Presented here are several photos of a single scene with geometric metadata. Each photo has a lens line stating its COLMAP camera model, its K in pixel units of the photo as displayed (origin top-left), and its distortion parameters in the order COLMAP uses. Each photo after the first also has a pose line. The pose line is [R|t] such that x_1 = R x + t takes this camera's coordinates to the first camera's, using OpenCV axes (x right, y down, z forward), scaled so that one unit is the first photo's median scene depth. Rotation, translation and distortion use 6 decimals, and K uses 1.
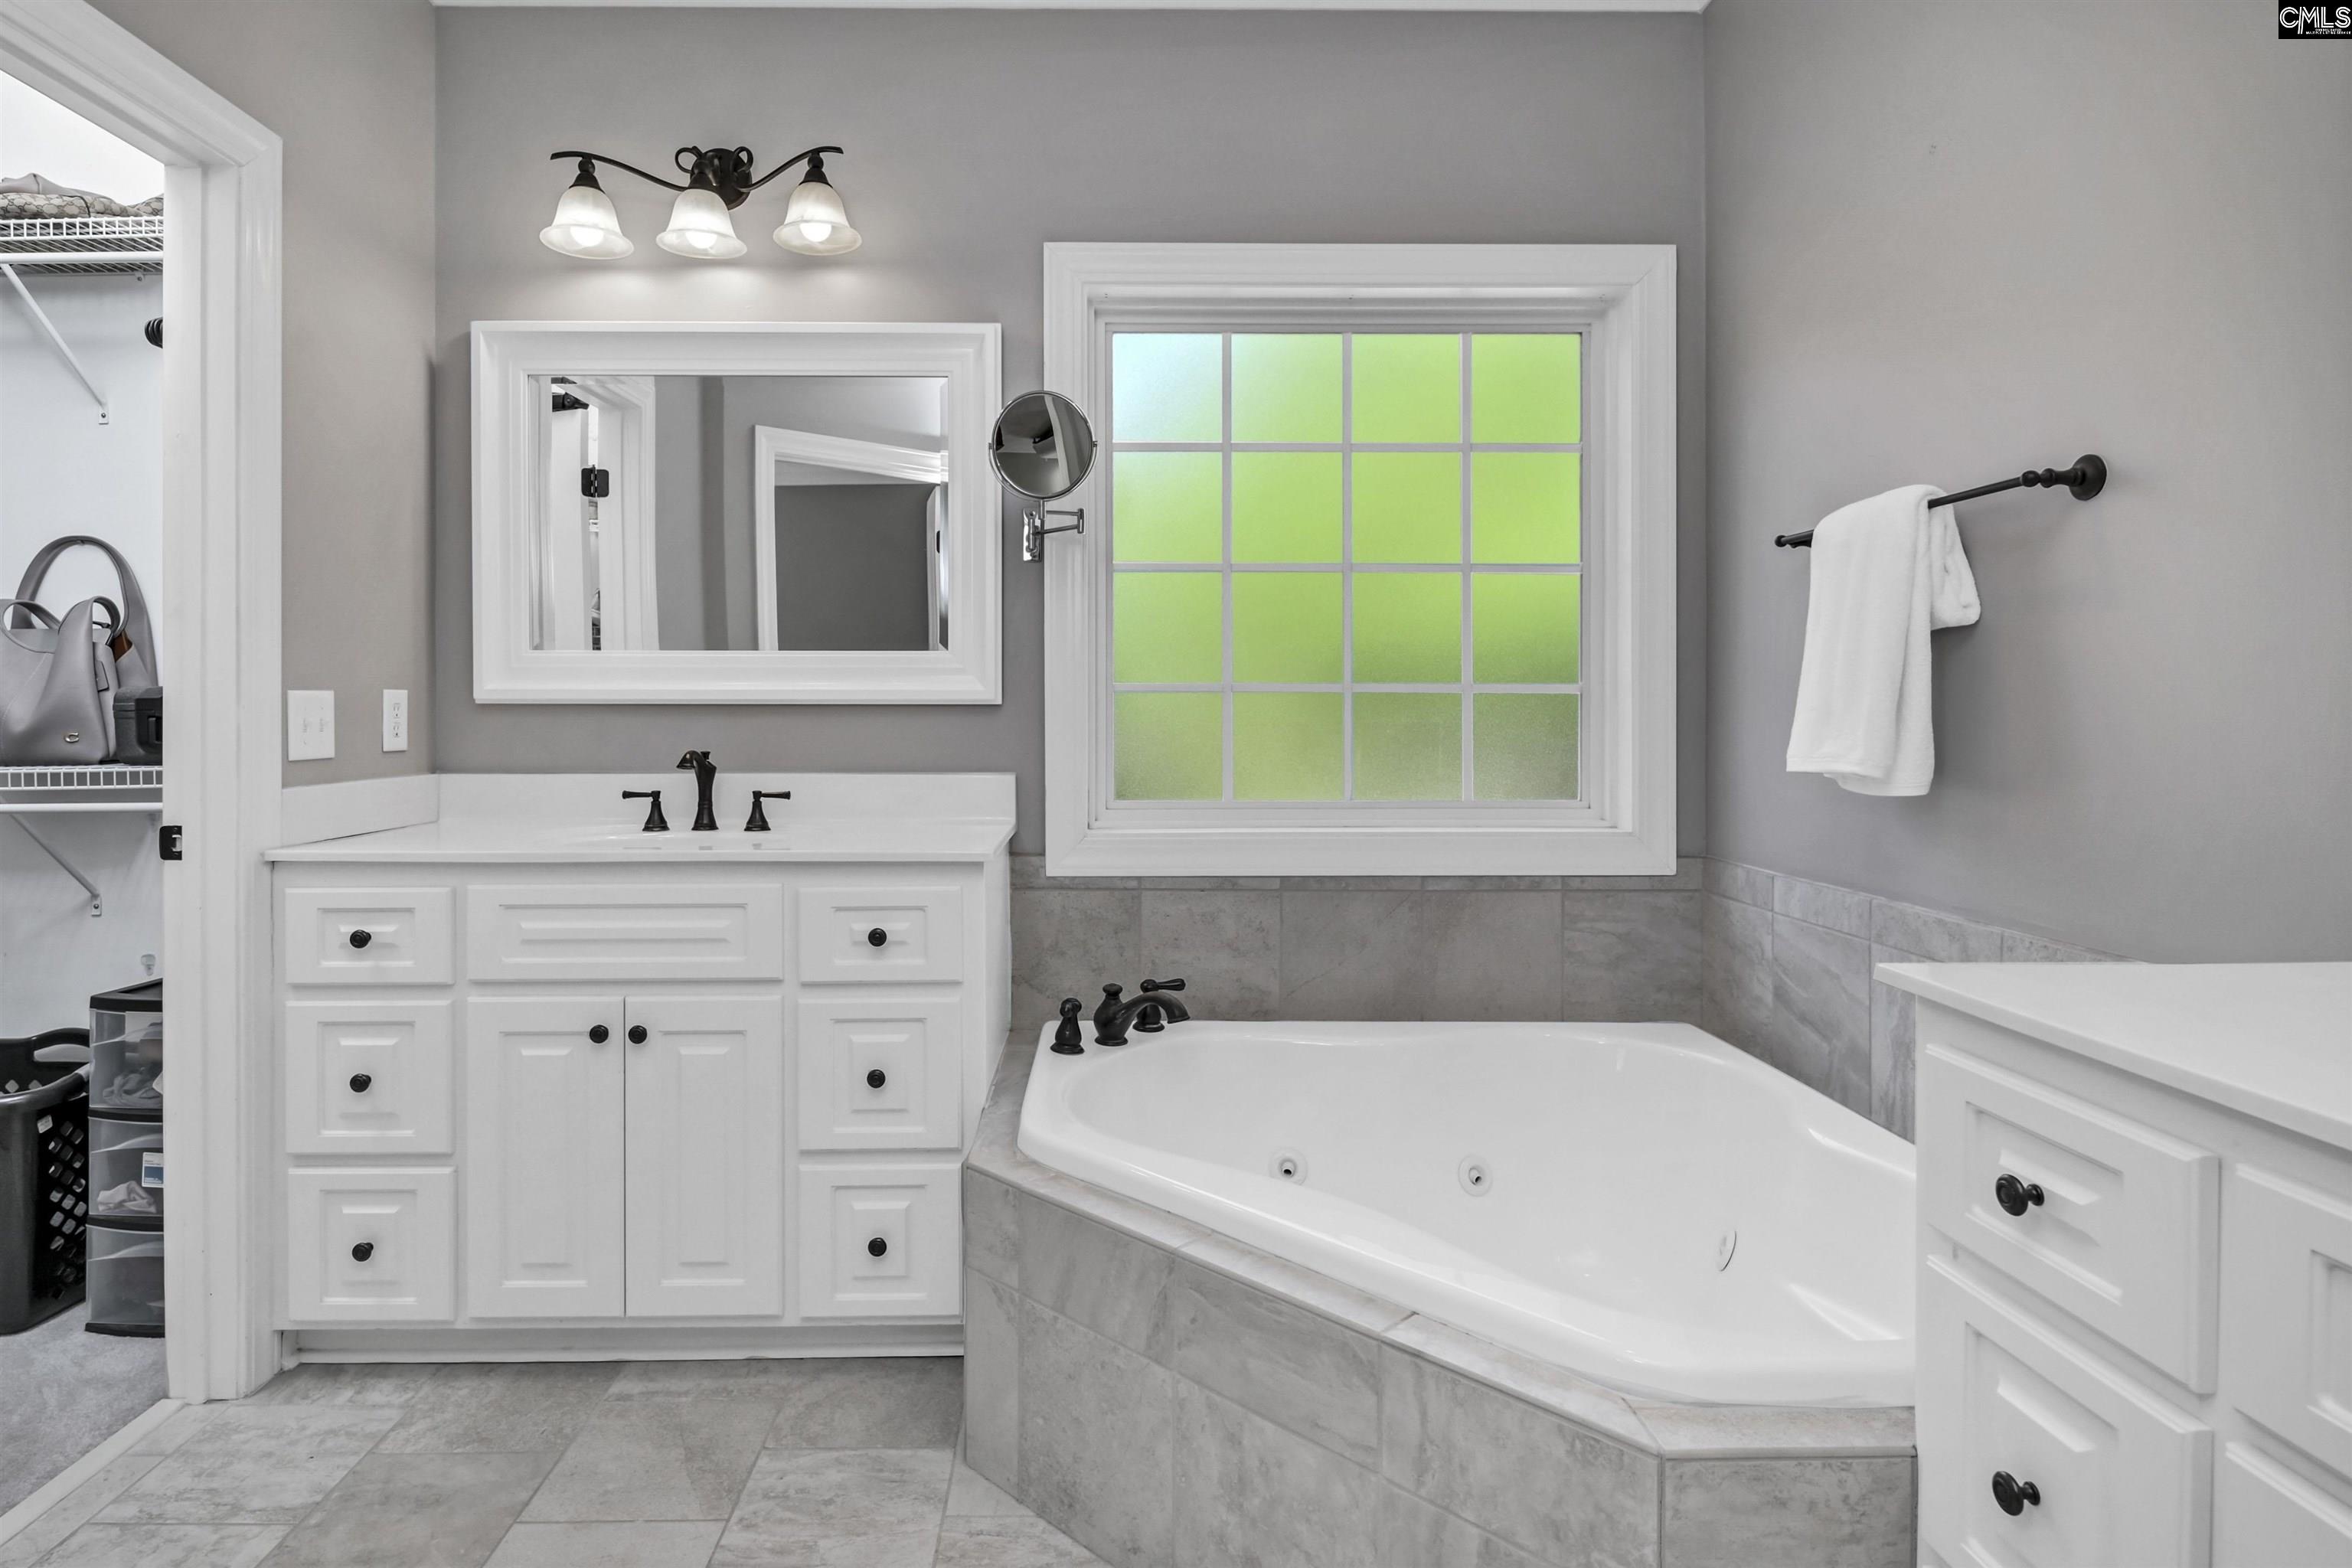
lens RADIAL K [[1245.2, 0, 1133.3], [0, 1245.2, 710.4], [0, 0, 1]] dist [0.000784, -0.000643]
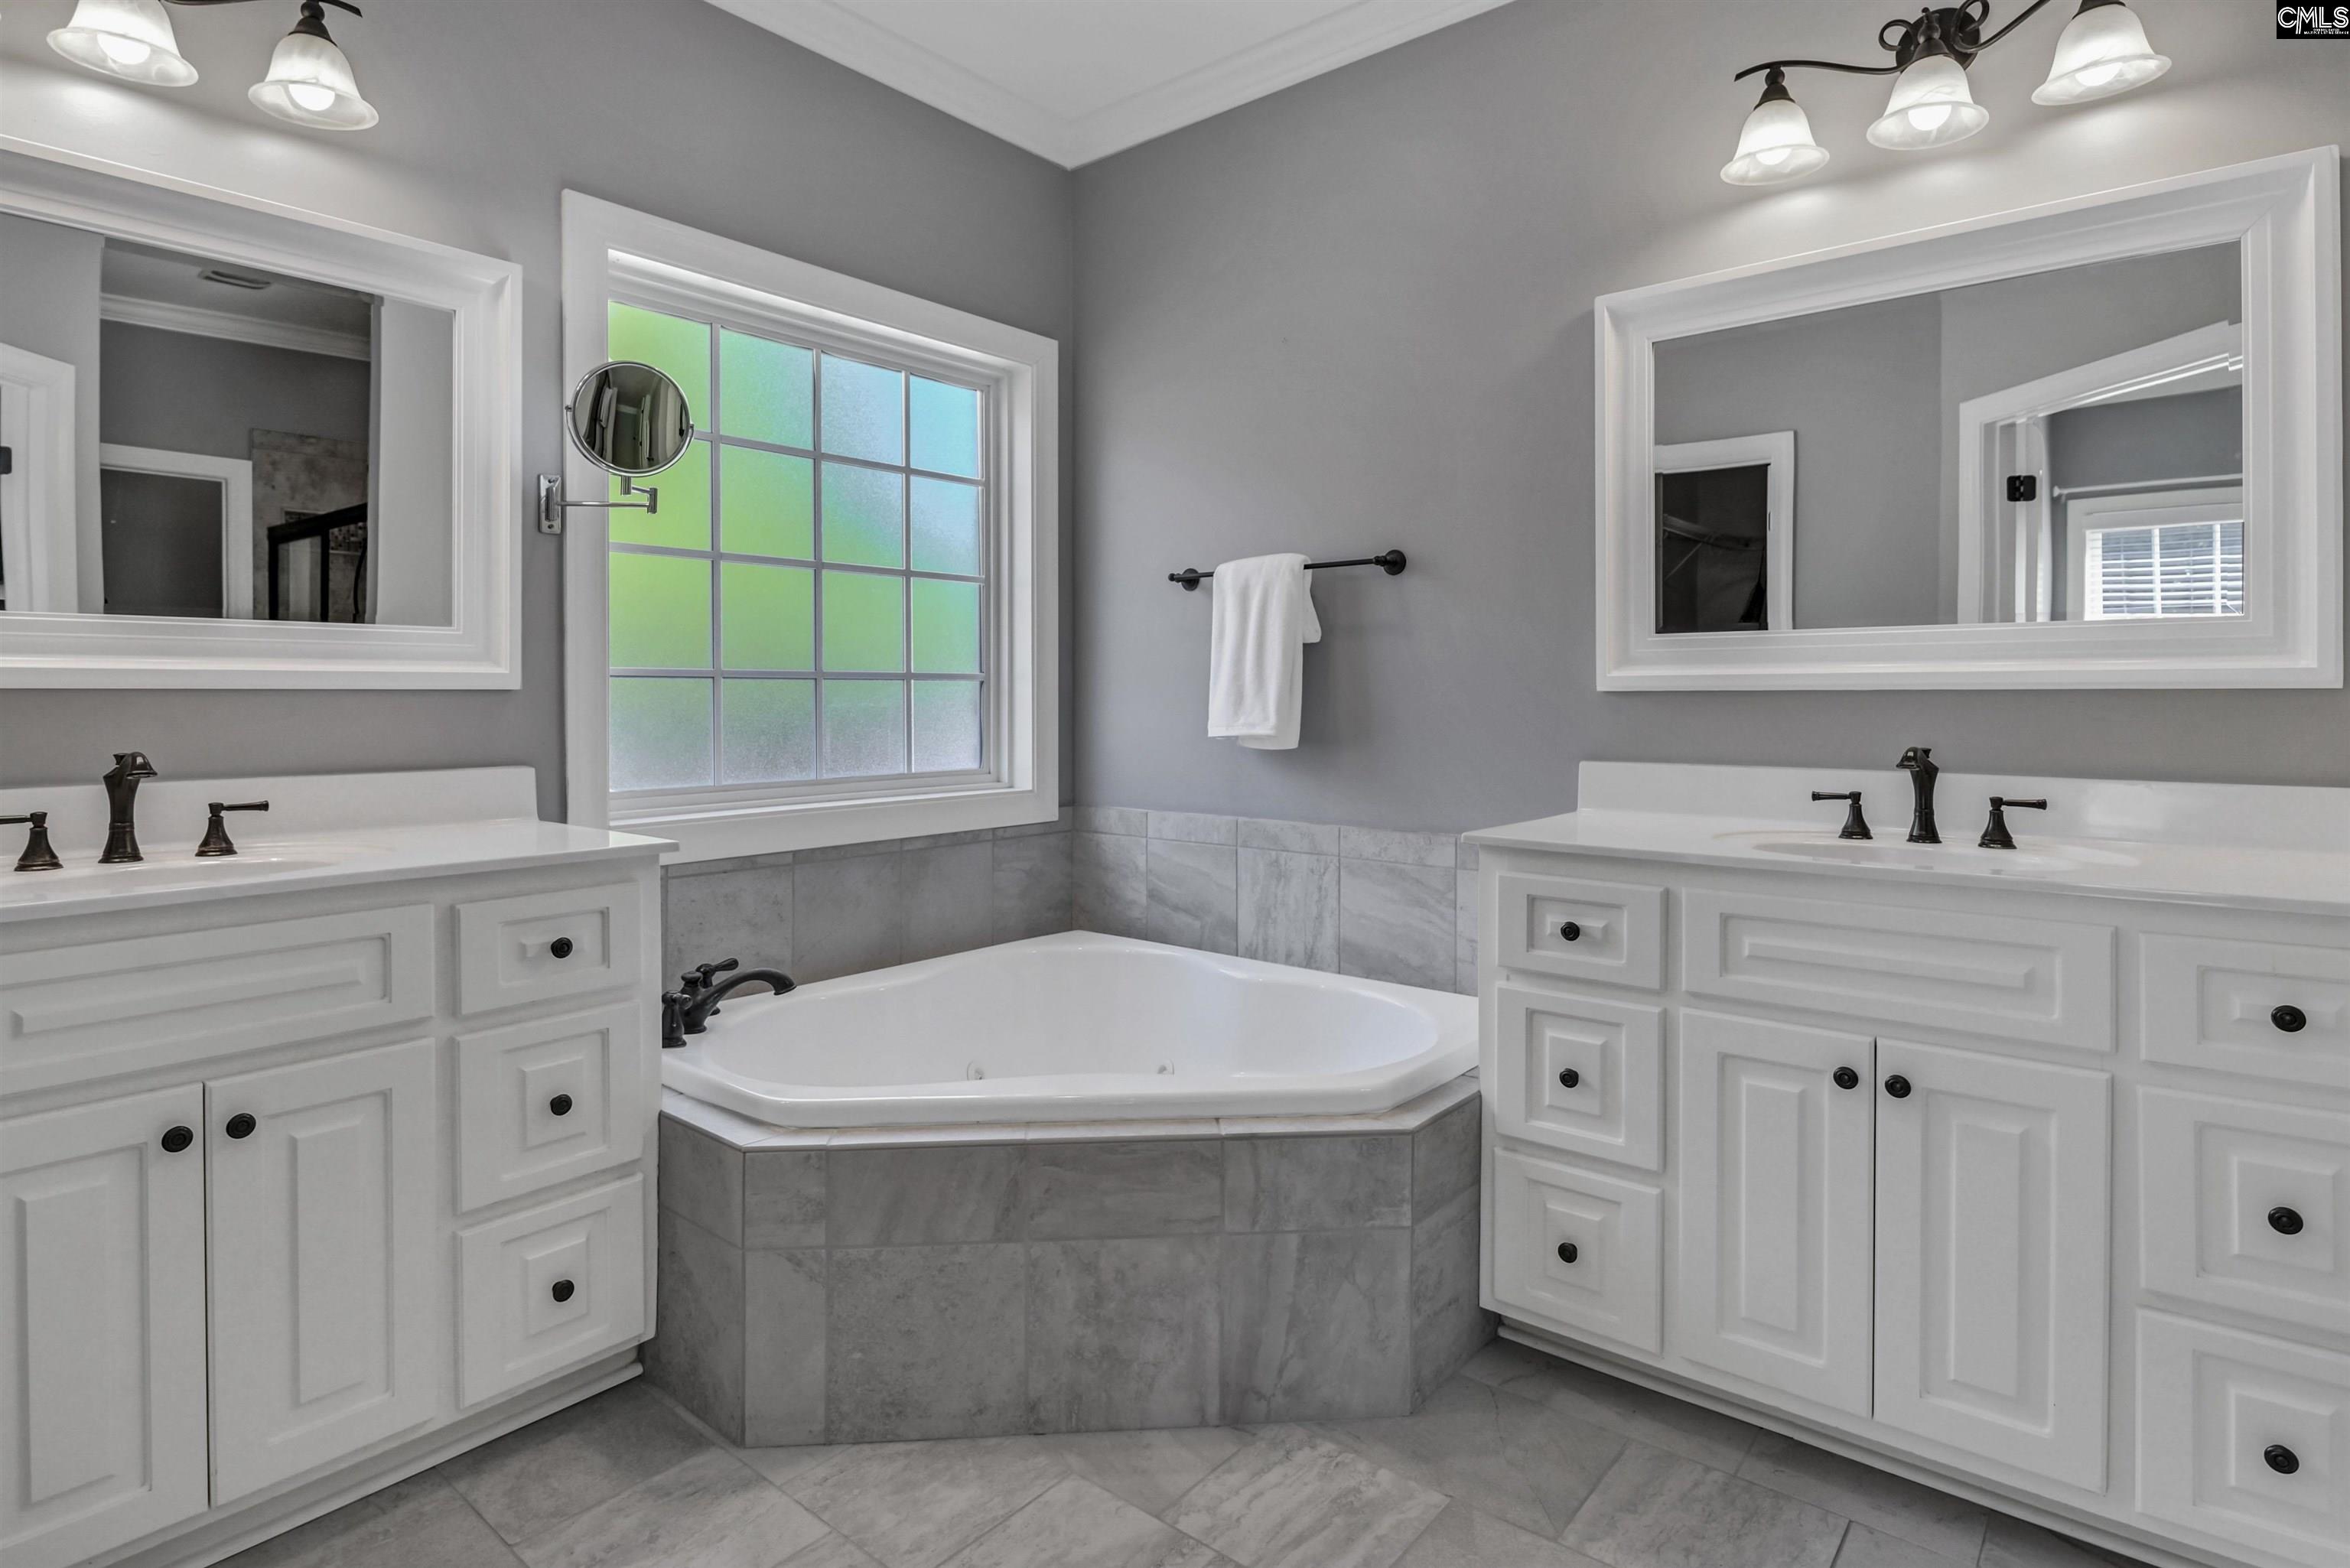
lens RADIAL K [[1210.2, 0, 1178.3], [0, 1210.2, 697.7], [0, 0, 1]] dist [0.000001, -0.000092]
pose [[0.651578, -0.002907, 0.758576, -0.576804], [0.001151, 0.999995, 0.002843, -0.001056], [-0.758581, -0.000979, 0.651578, 0.090257]]
